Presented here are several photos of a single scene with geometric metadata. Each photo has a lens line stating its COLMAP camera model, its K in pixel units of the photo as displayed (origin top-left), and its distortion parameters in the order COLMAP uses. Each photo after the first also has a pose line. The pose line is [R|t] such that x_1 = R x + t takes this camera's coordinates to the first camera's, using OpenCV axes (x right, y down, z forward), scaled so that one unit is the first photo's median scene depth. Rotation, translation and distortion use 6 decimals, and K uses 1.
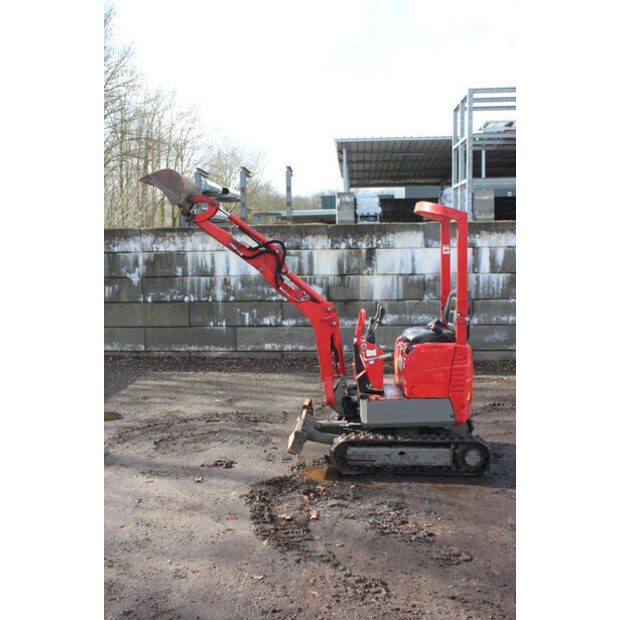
lens RADIAL K [[638.9, 0, 306.8], [0, 638.9, 316.2], [0, 0, 1]] dist [-0.051401, 0.000000]
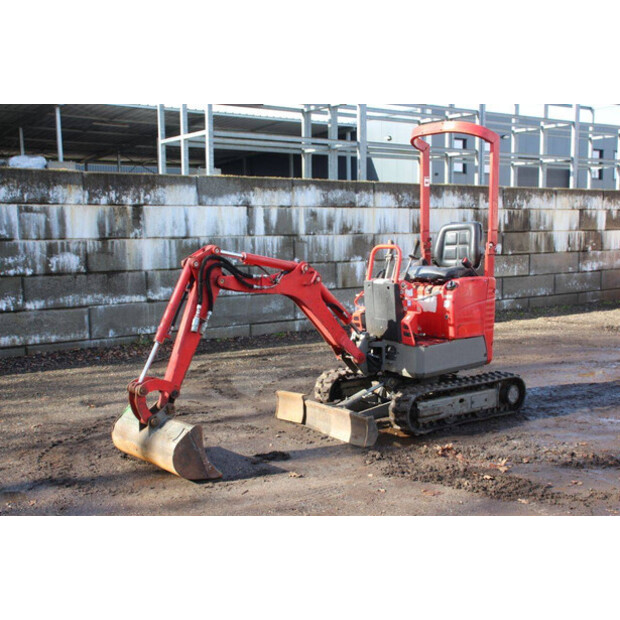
lens RADIAL K [[740.1, 0, 301.6], [0, 740.1, 312.4], [0, 0, 1]] dist [0.002539, 0.000000]
pose [[0.768191, -0.063321, 0.637082, -0.333018], [0.073598, 0.997234, 0.010373, 0.031919], [-0.635977, 0.038920, 0.770726, 0.166786]]
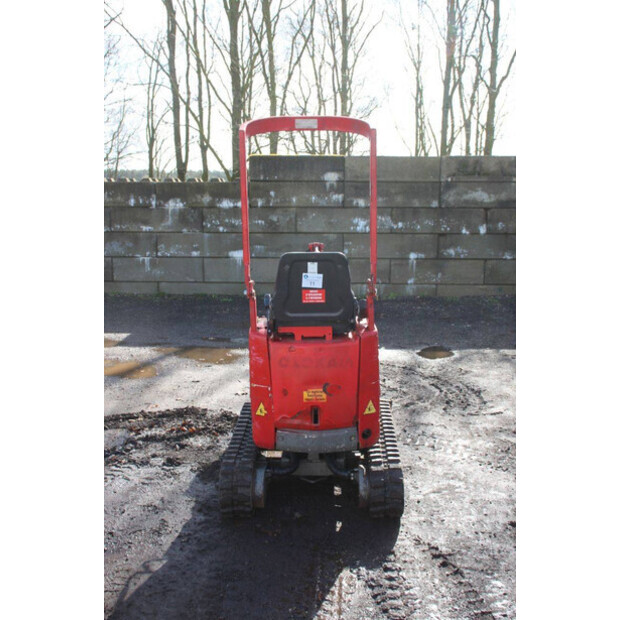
lens RADIAL K [[672.2, 0, 307.8], [0, 672.2, 310.2], [0, 0, 1]] dist [-0.042897, 0.000000]
pose [[0.036775, 0.191120, -0.980877, 0.466436], [-0.103318, 0.977009, 0.186493, -0.056623], [0.993968, 0.094484, 0.055676, 0.504569]]
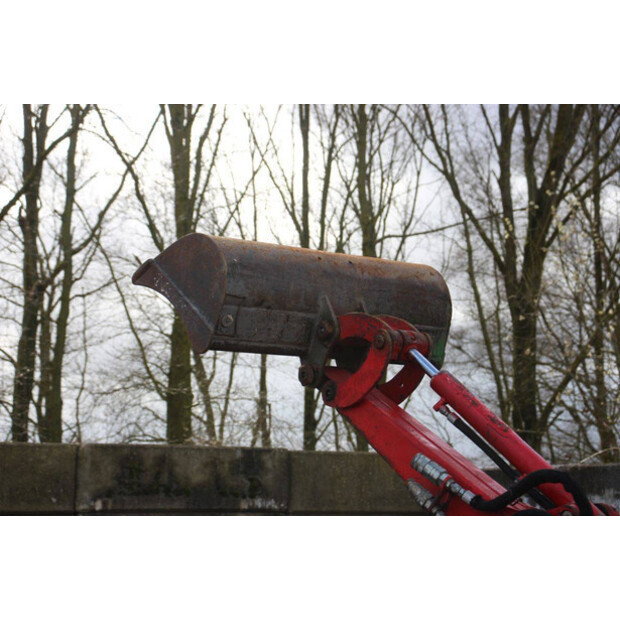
lens RADIAL K [[1438.2, 0, 308.0], [0, 1438.2, 312.7], [0, 0, 1]] dist [0.448414, 0.000000]
pose [[0.631505, -0.102247, -0.768600, 0.157966], [-0.088492, 0.975286, -0.202450, -0.031155], [0.770305, 0.195863, 0.606850, 0.312865]]
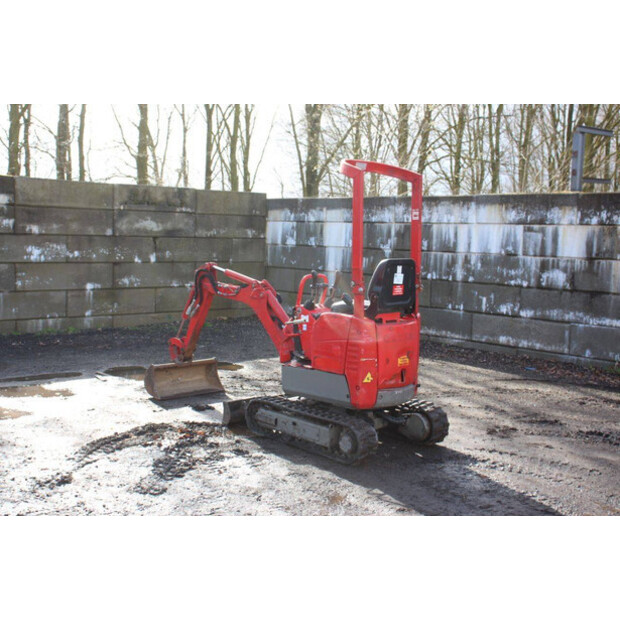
lens RADIAL K [[802.8, 0, 313.7], [0, 802.8, 311.2], [0, 0, 1]] dist [0.032001, 0.000000]
pose [[0.725910, 0.100860, -0.680355, 0.478463], [-0.107552, 0.993666, 0.032555, 0.002814], [0.679329, 0.049542, 0.732160, 0.064814]]
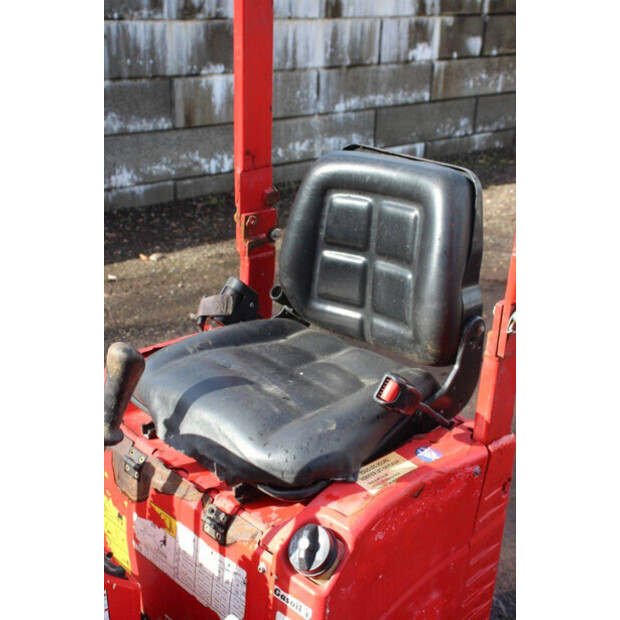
lens RADIAL K [[837.5, 0, 307.7], [0, 837.5, 311.8], [0, 0, 1]] dist [0.067333, 0.000000]
pose [[0.707859, -0.232711, 0.666919, 0.008124], [0.037138, 0.955127, 0.293859, -0.040821], [-0.705377, -0.183243, 0.684737, 0.425240]]
